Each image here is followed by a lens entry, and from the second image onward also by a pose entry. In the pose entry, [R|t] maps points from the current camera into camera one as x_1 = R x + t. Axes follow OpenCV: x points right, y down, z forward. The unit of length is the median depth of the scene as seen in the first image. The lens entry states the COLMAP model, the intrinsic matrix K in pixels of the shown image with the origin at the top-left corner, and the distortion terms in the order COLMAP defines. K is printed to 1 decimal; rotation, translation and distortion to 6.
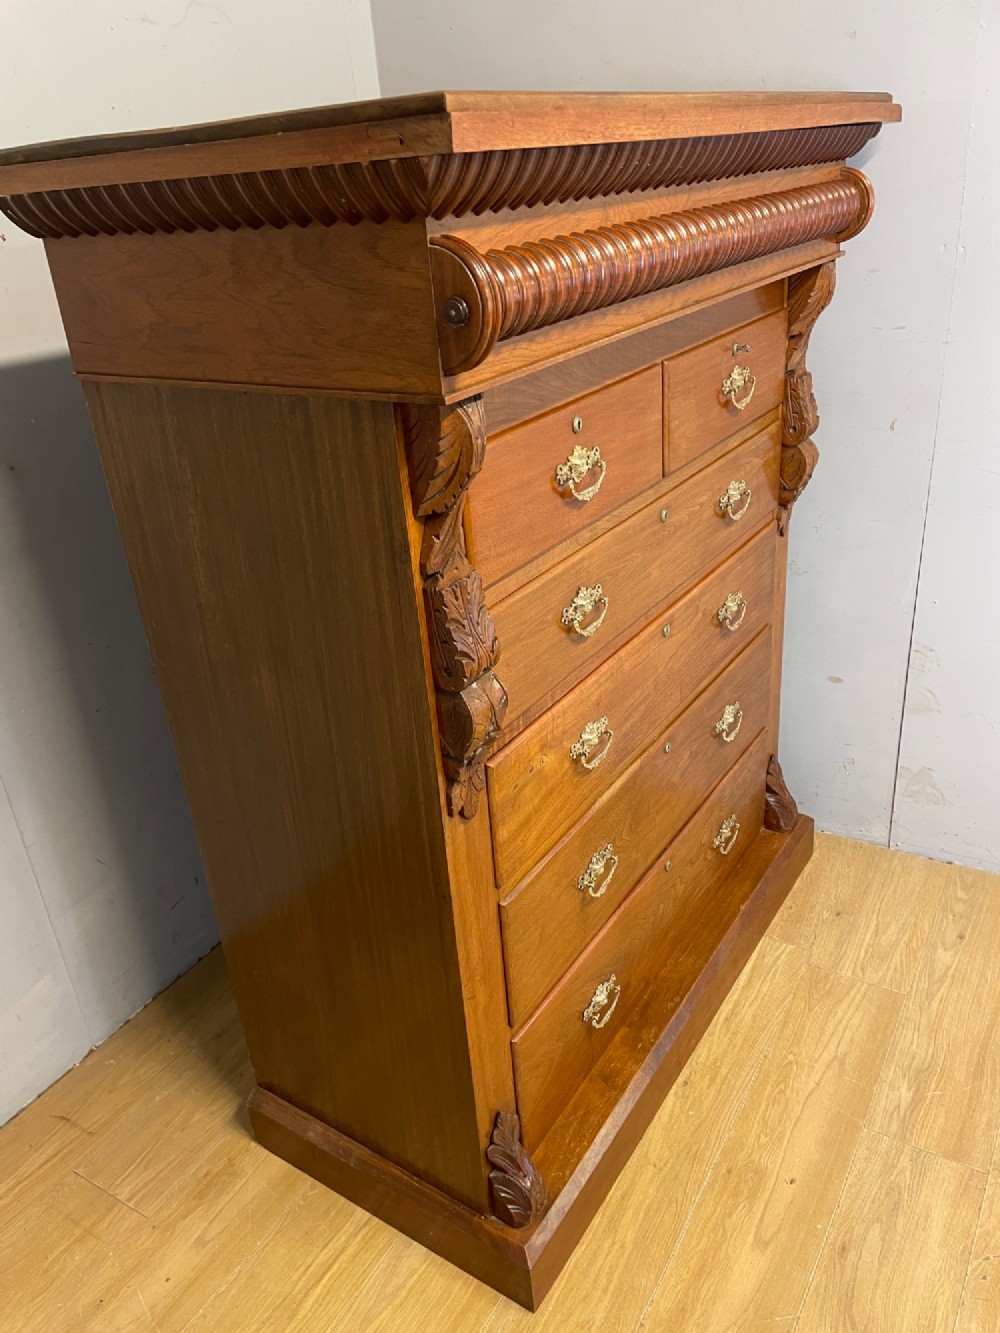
lens RADIAL K [[1000.9, 0, 488.6], [0, 1000.9, 666.2], [0, 0, 1]] dist [0.101894, -0.156876]
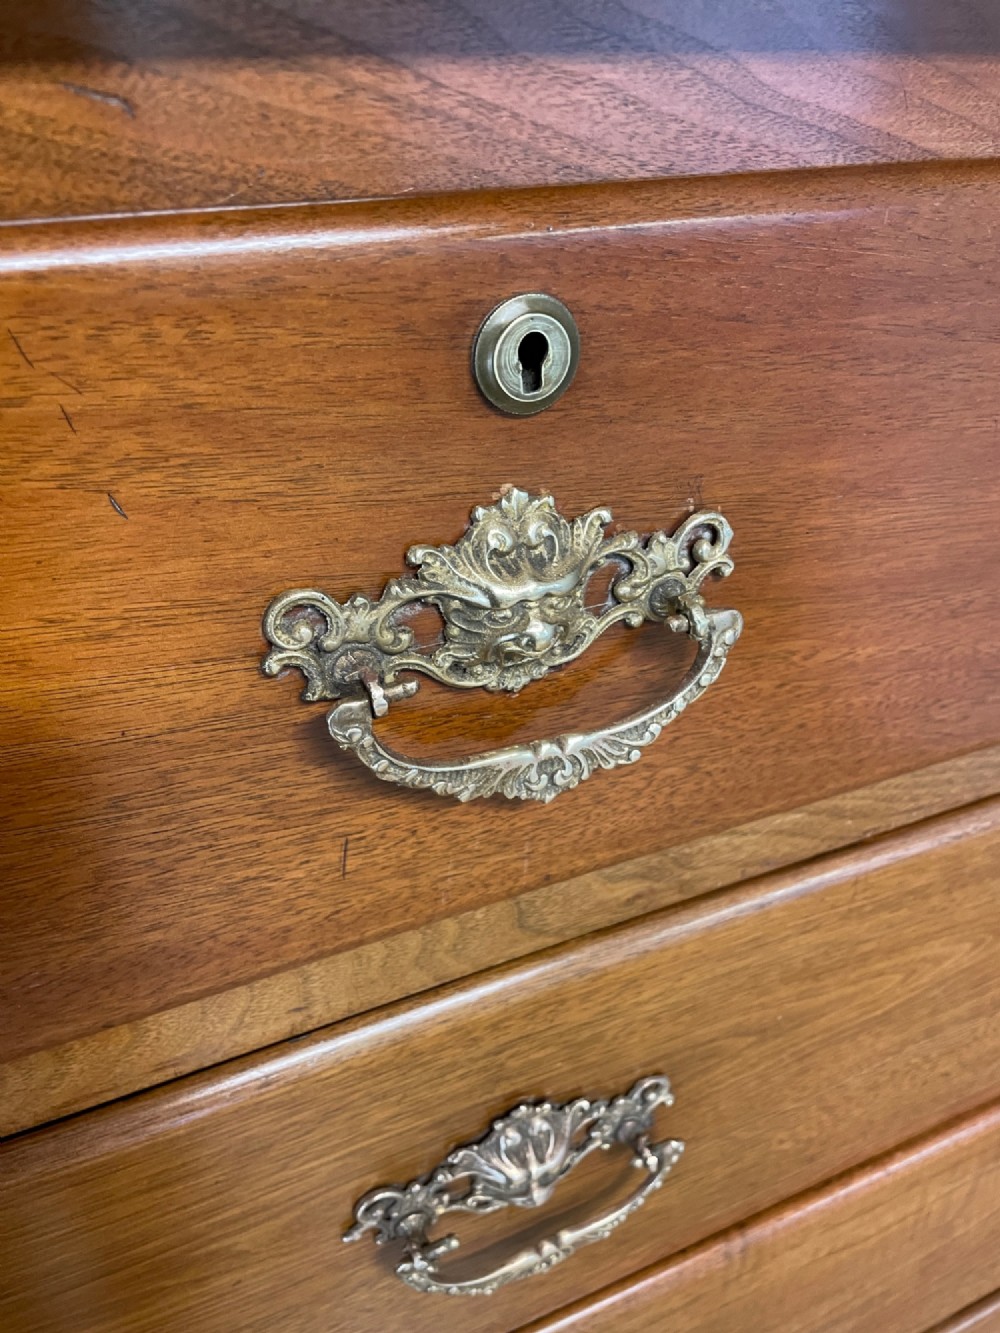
lens RADIAL K [[1009.8, 0, 505.2], [0, 1009.8, 668.4], [0, 0, 1]] dist [0.097614, -0.133547]
pose [[0.846625, 0.330770, -0.416914, 0.157015], [-0.282257, 0.943215, 0.175149, -0.212613], [0.451174, -0.030609, 0.891911, 0.825762]]
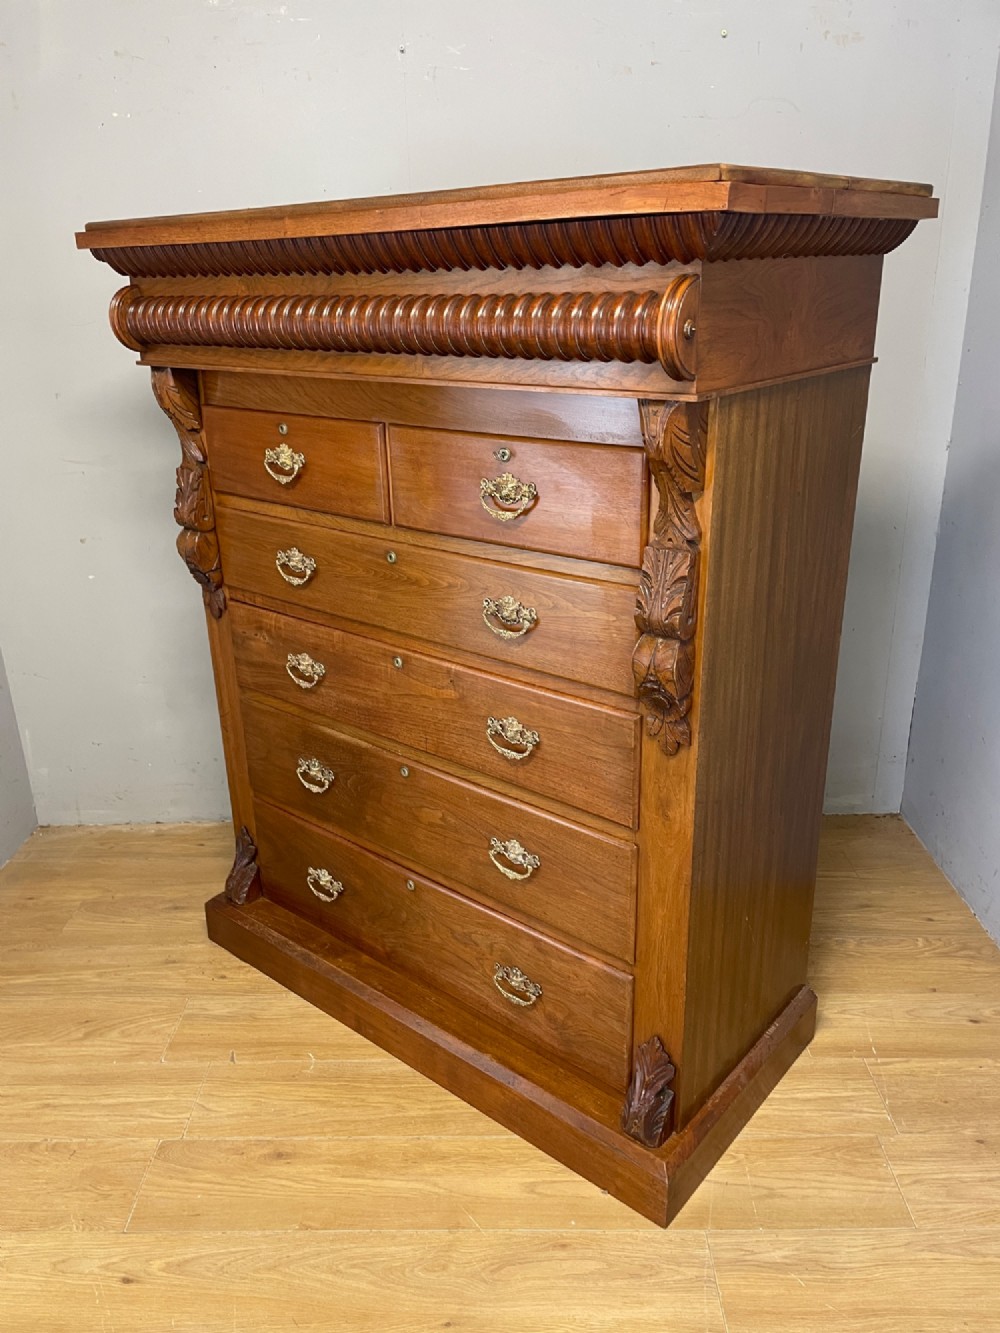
lens RADIAL K [[1009.8, 0, 505.2], [0, 1009.8, 668.4], [0, 0, 1]] dist [0.097614, -0.133547]
pose [[-0.096945, 0.434141, -0.895613, 1.440456], [-0.410284, 0.802407, 0.433371, -0.694012], [0.906790, 0.409469, 0.100331, 1.226827]]
